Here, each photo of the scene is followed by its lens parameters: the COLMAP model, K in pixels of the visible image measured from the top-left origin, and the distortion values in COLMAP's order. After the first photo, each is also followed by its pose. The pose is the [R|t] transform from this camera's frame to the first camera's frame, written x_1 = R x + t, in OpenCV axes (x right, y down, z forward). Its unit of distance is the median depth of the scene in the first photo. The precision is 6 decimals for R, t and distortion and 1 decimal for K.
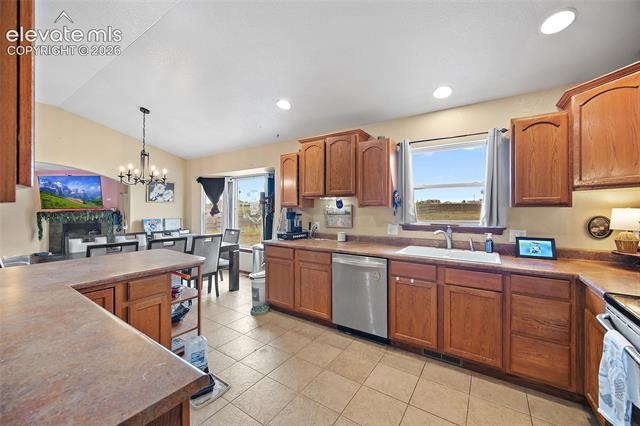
lens RADIAL K [[246.0, 0, 320.0], [0, 246.0, 213.0], [0, 0, 1]] dist [0.008042, 0.000006]
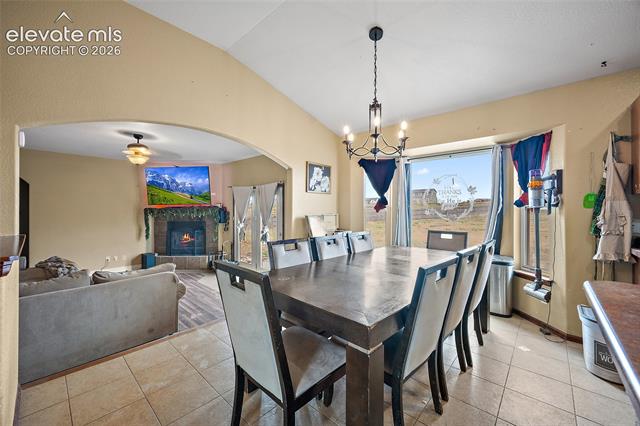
lens RADIAL K [[251.5, 0, 317.3], [0, 251.5, 210.5], [0, 0, 1]] dist [0.000430, 0.000007]
pose [[0.989895, 0.000498, -0.141803, -0.505125], [-0.001869, 0.999953, -0.009537, 0.015648], [0.141791, 0.009706, 0.989849, 0.239335]]
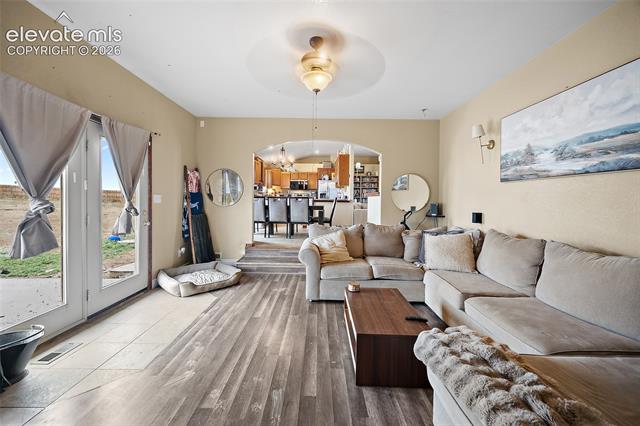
lens RADIAL K [[251.5, 0, 317.3], [0, 251.5, 210.5], [0, 0, 1]] dist [0.000430, 0.000007]
pose [[-0.554404, -0.048201, 0.830851, -1.521682], [-0.003847, 0.998459, 0.055357, 0.059275], [-0.832239, 0.027494, -0.553735, 1.158957]]
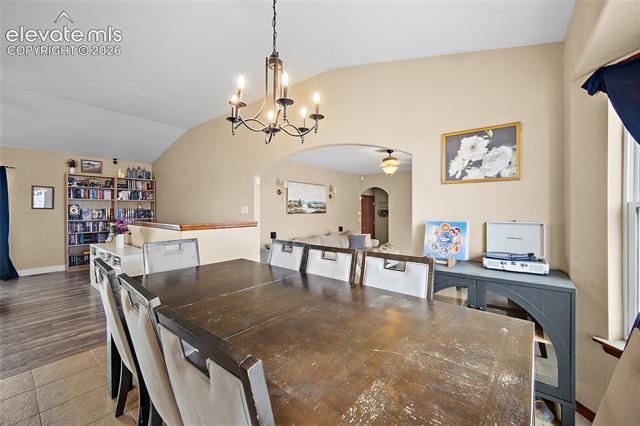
lens RADIAL K [[251.5, 0, 317.3], [0, 251.5, 210.5], [0, 0, 1]] dist [0.000430, 0.000007]
pose [[-0.079591, 0.001871, -0.996826, -0.203924], [-0.015863, 0.999869, 0.003143, 0.005284], [0.996701, 0.016063, -0.079551, 0.722488]]
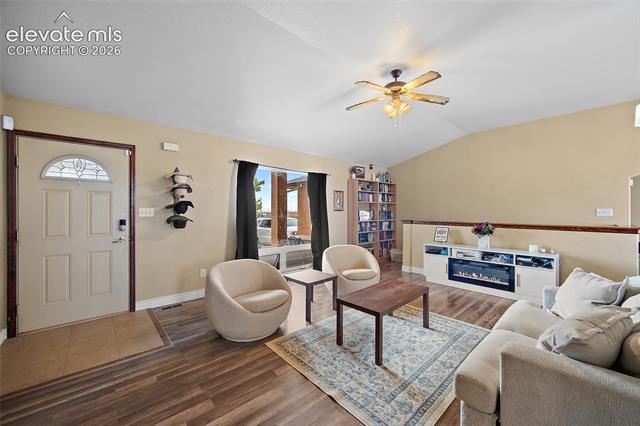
lens RADIAL K [[251.5, 0, 317.3], [0, 251.5, 210.5], [0, 0, 1]] dist [0.000430, 0.000007]
pose [[-0.249201, -0.002150, -0.968449, -0.012491], [-0.016095, 0.999869, 0.001922, 0.016257], [0.968318, 0.016066, -0.249203, -0.181881]]
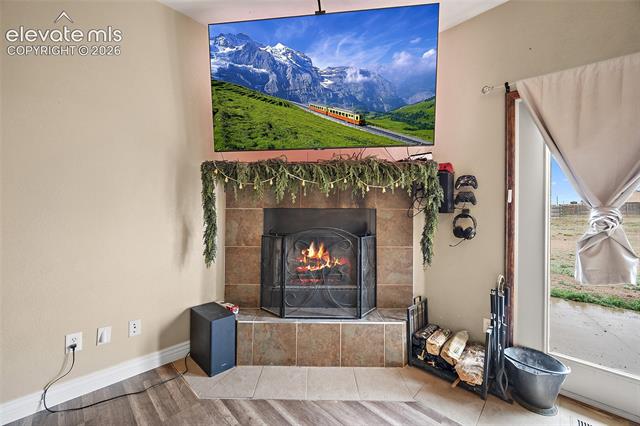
lens RADIAL K [[251.5, 0, 317.3], [0, 251.5, 210.5], [0, 0, 1]] dist [0.000430, 0.000007]
pose [[0.982449, 0.004904, -0.186466, -1.251102], [-0.009319, 0.999696, -0.022811, 0.073201], [0.186297, 0.024149, 0.982197, 0.975361]]
